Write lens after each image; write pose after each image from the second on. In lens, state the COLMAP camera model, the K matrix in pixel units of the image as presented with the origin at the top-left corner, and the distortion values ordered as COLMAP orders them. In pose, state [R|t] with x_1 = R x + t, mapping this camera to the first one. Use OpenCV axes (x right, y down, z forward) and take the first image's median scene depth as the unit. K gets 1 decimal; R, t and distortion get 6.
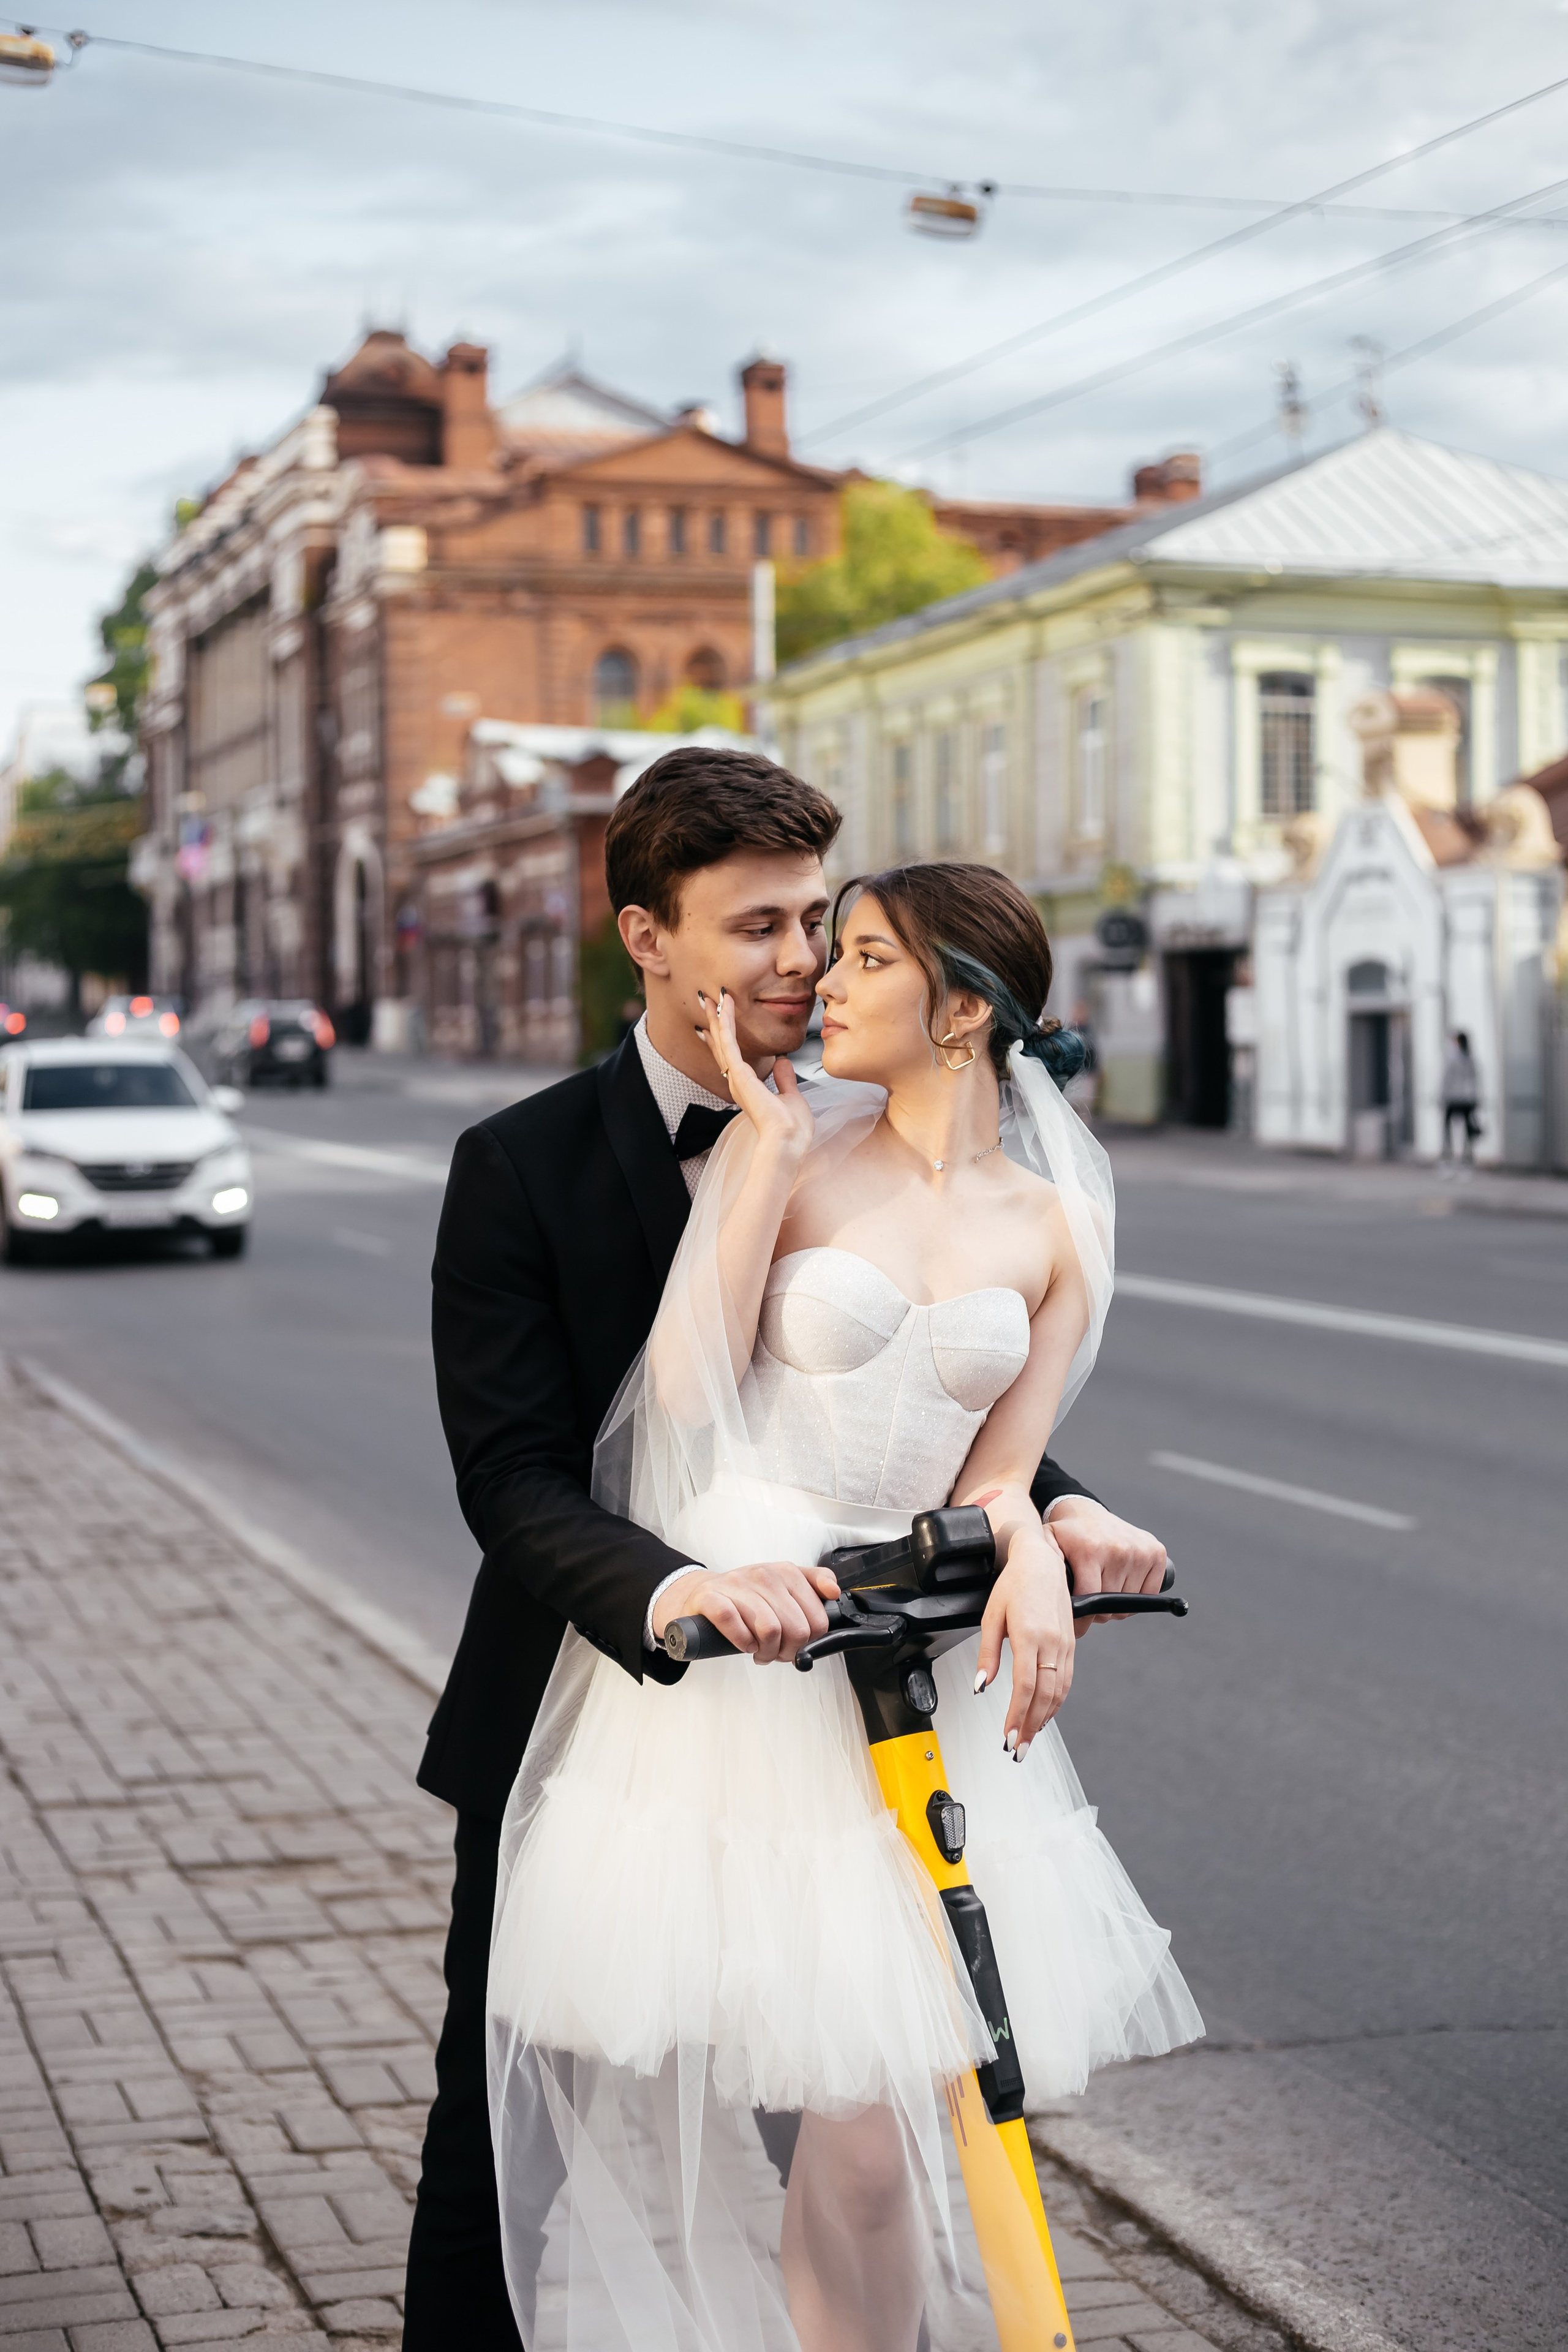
lens RADIAL K [[3471.5, 0, 784.0], [0, 3471.5, 1176.0], [0, 0, 1]] dist [-0.108446, 0.013520]
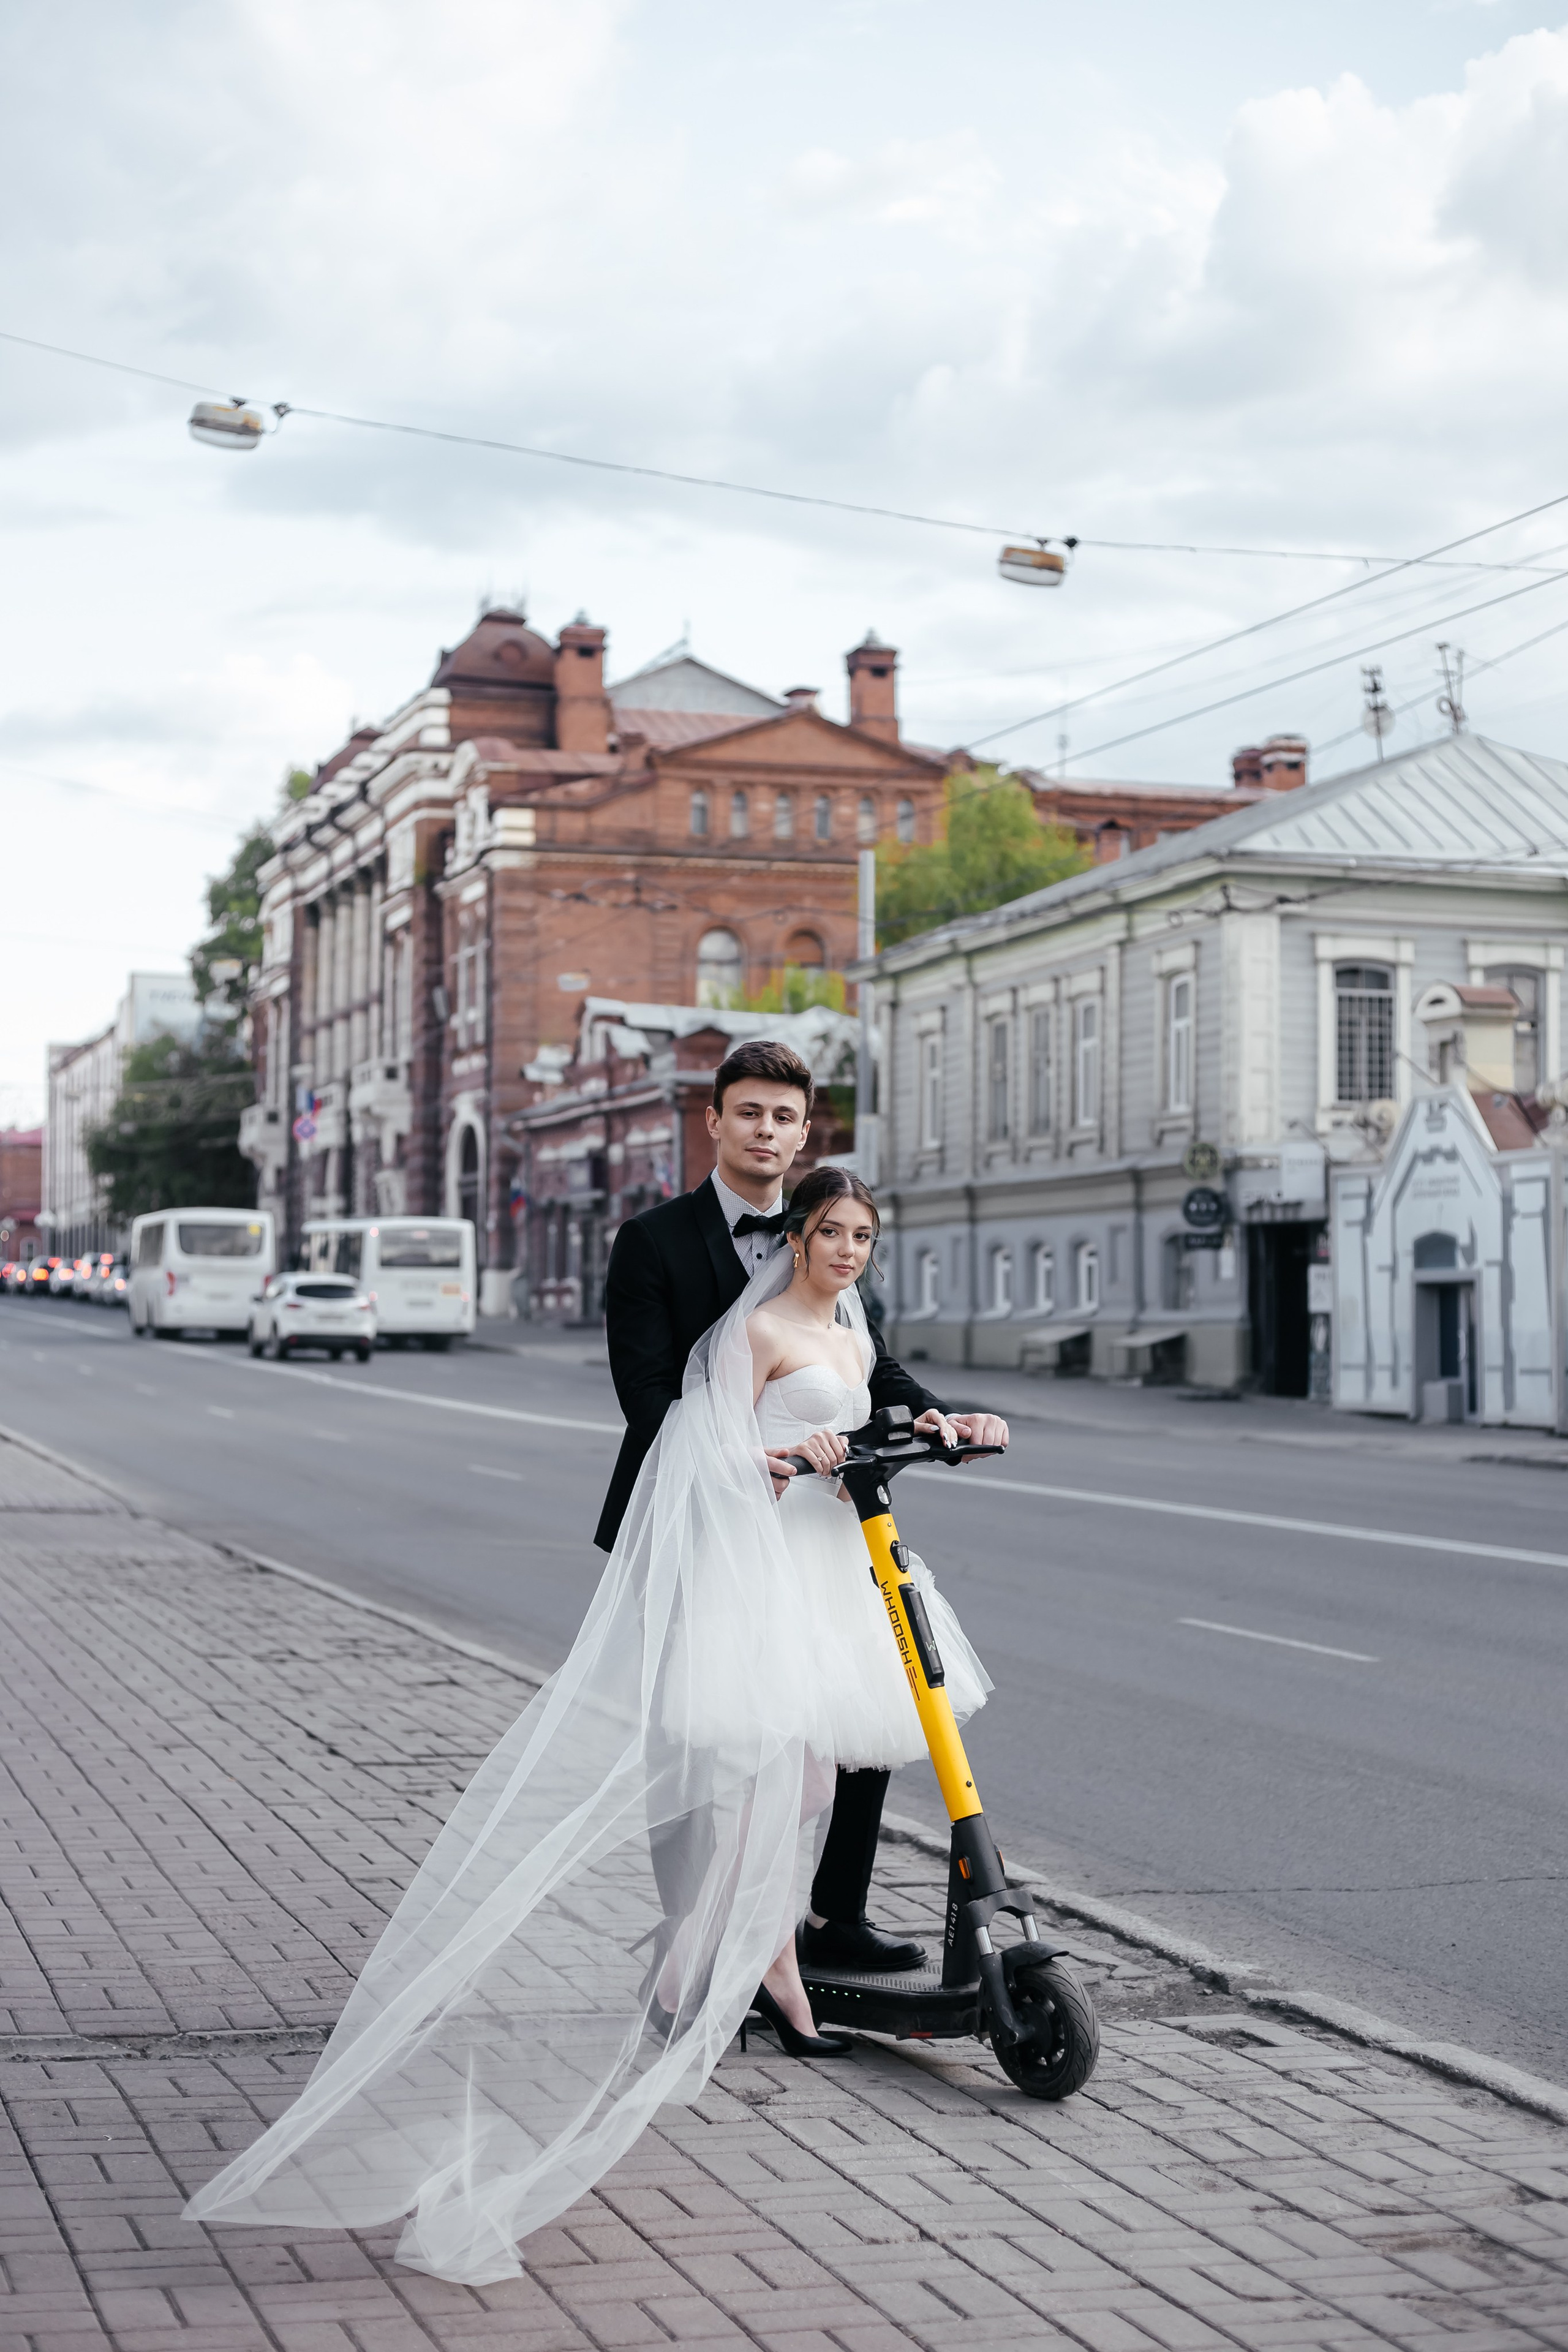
lens RADIAL K [[3727.9, 0, 784.0], [0, 3727.9, 1176.0], [0, 0, 1]] dist [-0.098271, -0.013860]
pose [[0.999523, 0.014257, -0.027382, 0.000294], [-0.016429, 0.996594, -0.080807, 0.010690], [0.026137, 0.081219, 0.996354, -0.101093]]
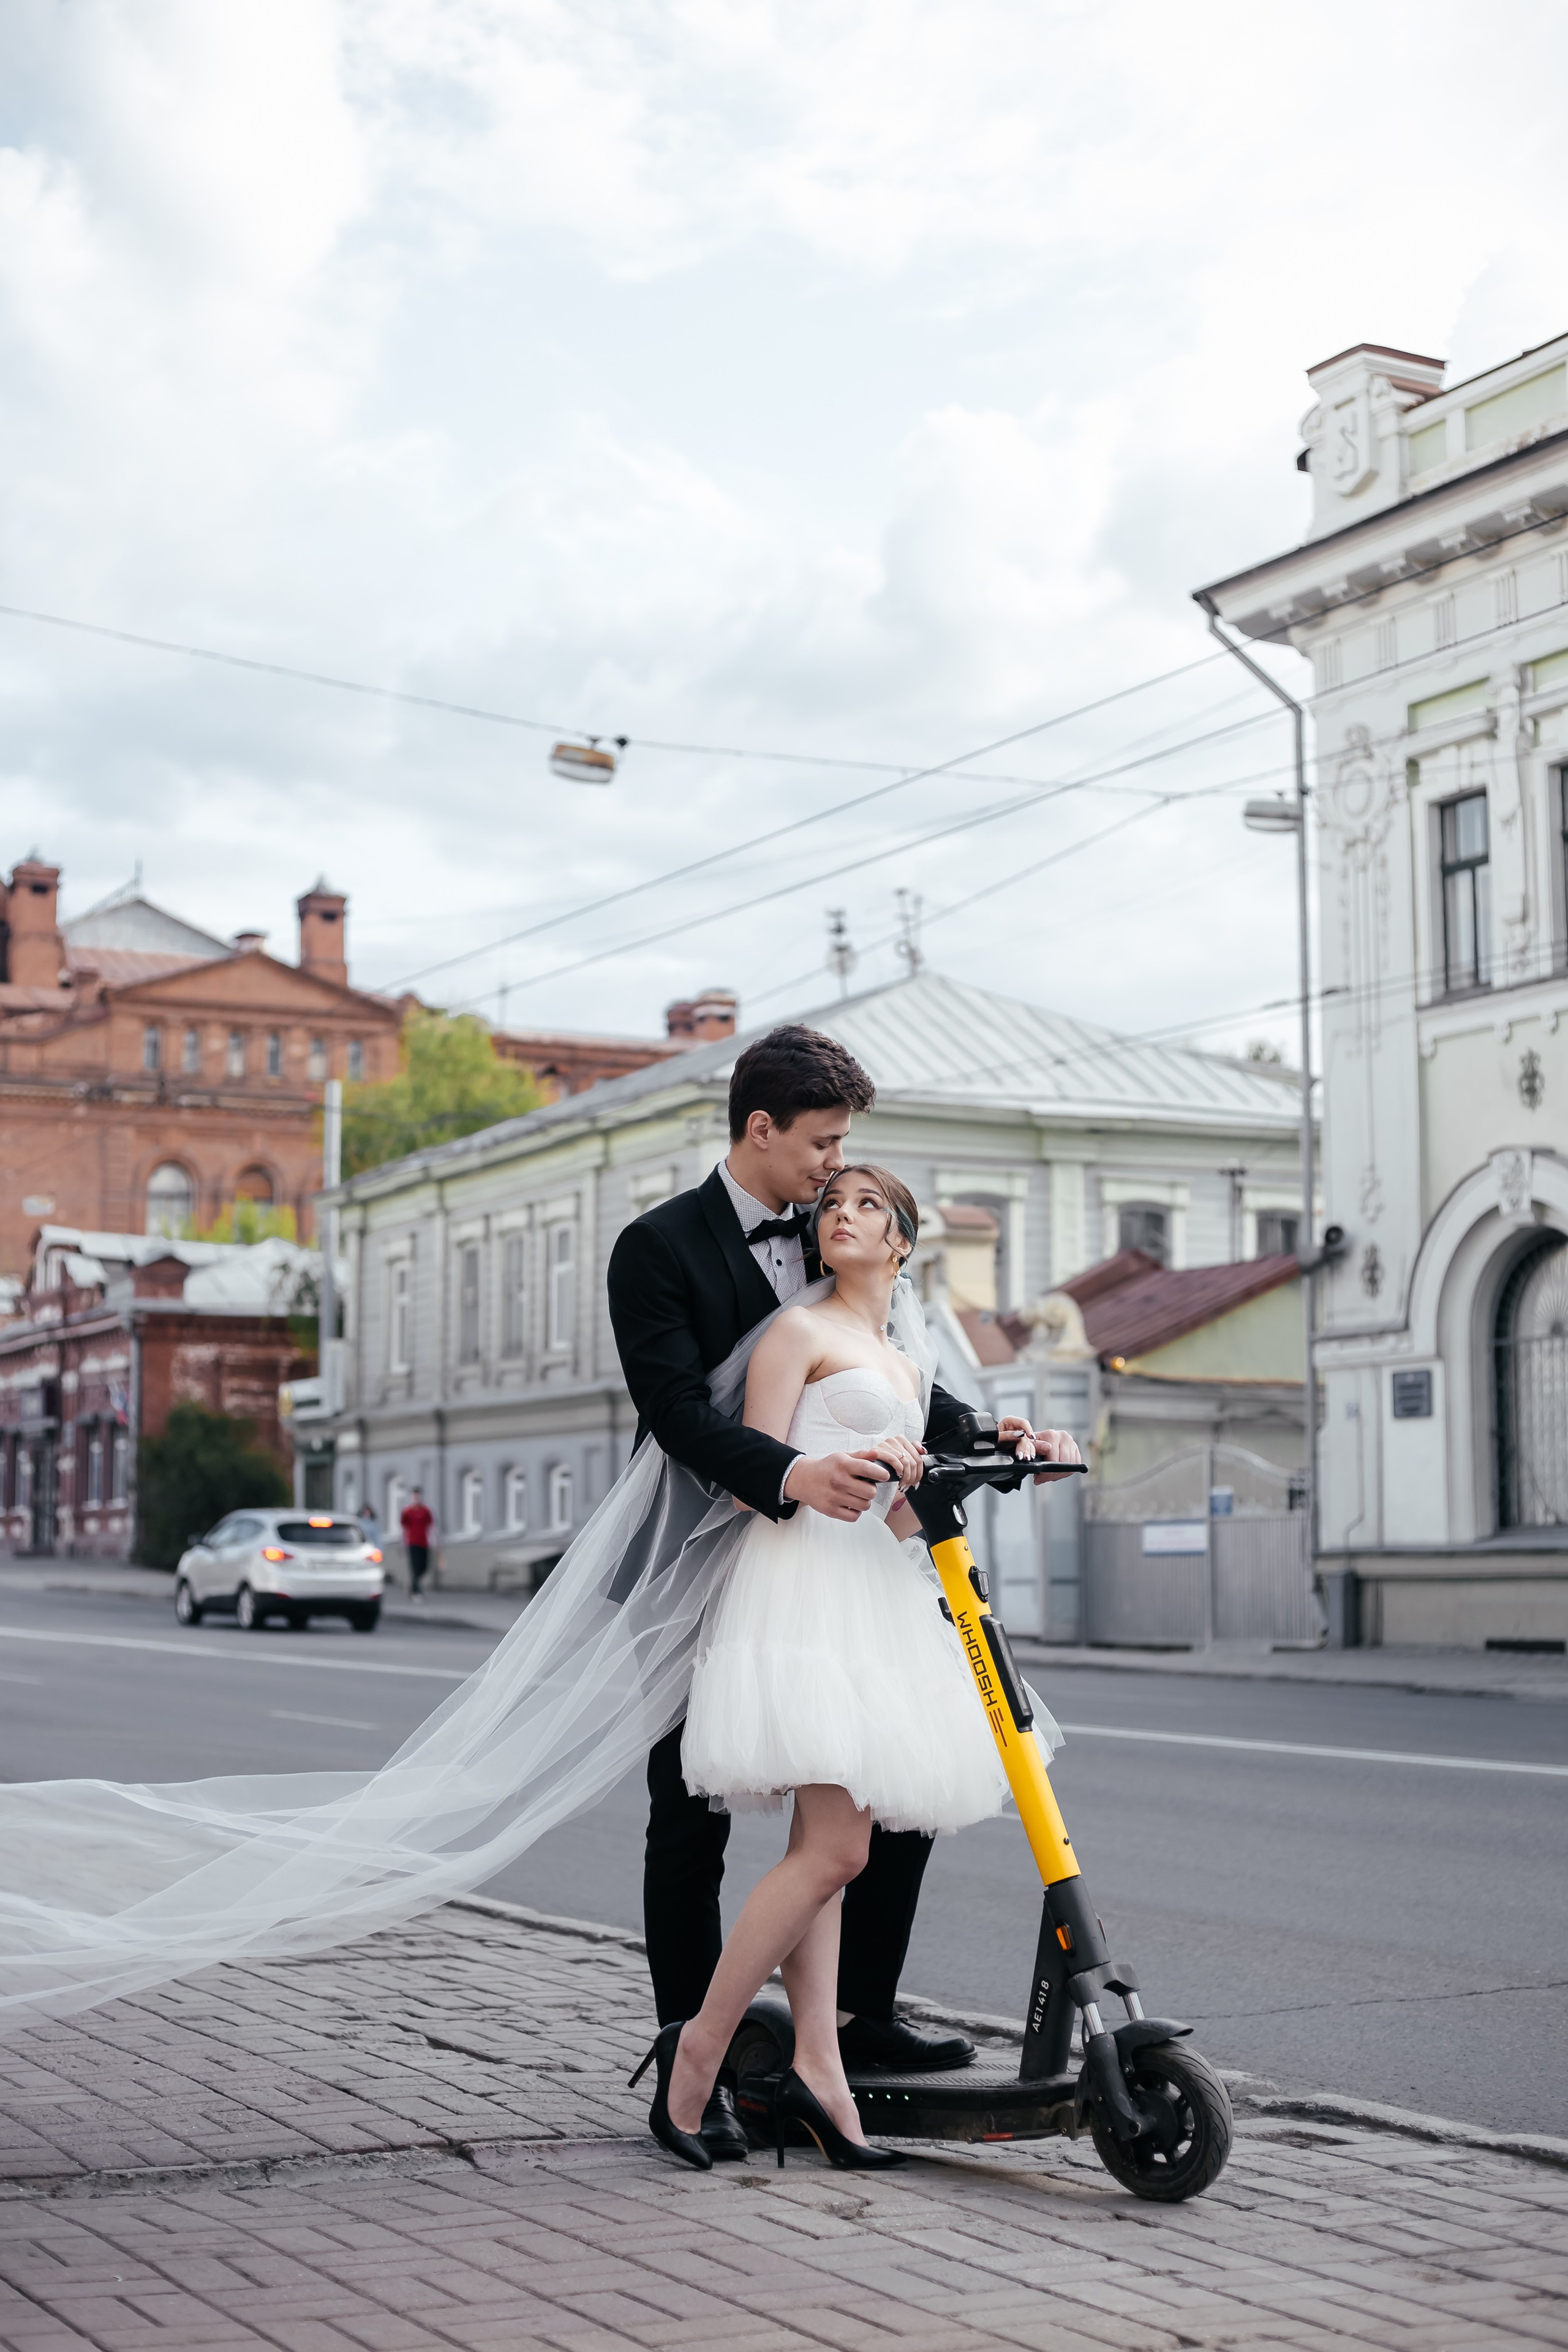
lens RADIAL K [[3564.1, 0, 784.0], [0, 3564.1, 1176.0], [0, 0, 1]] dist [-0.074192, -0.088803]
pose [[0.988965, 0.027981, 0.145483, -0.027601], [-0.004891, 0.987633, -0.156705, 0.020342], [-0.148069, 0.154264, 0.976872, -0.071281]]
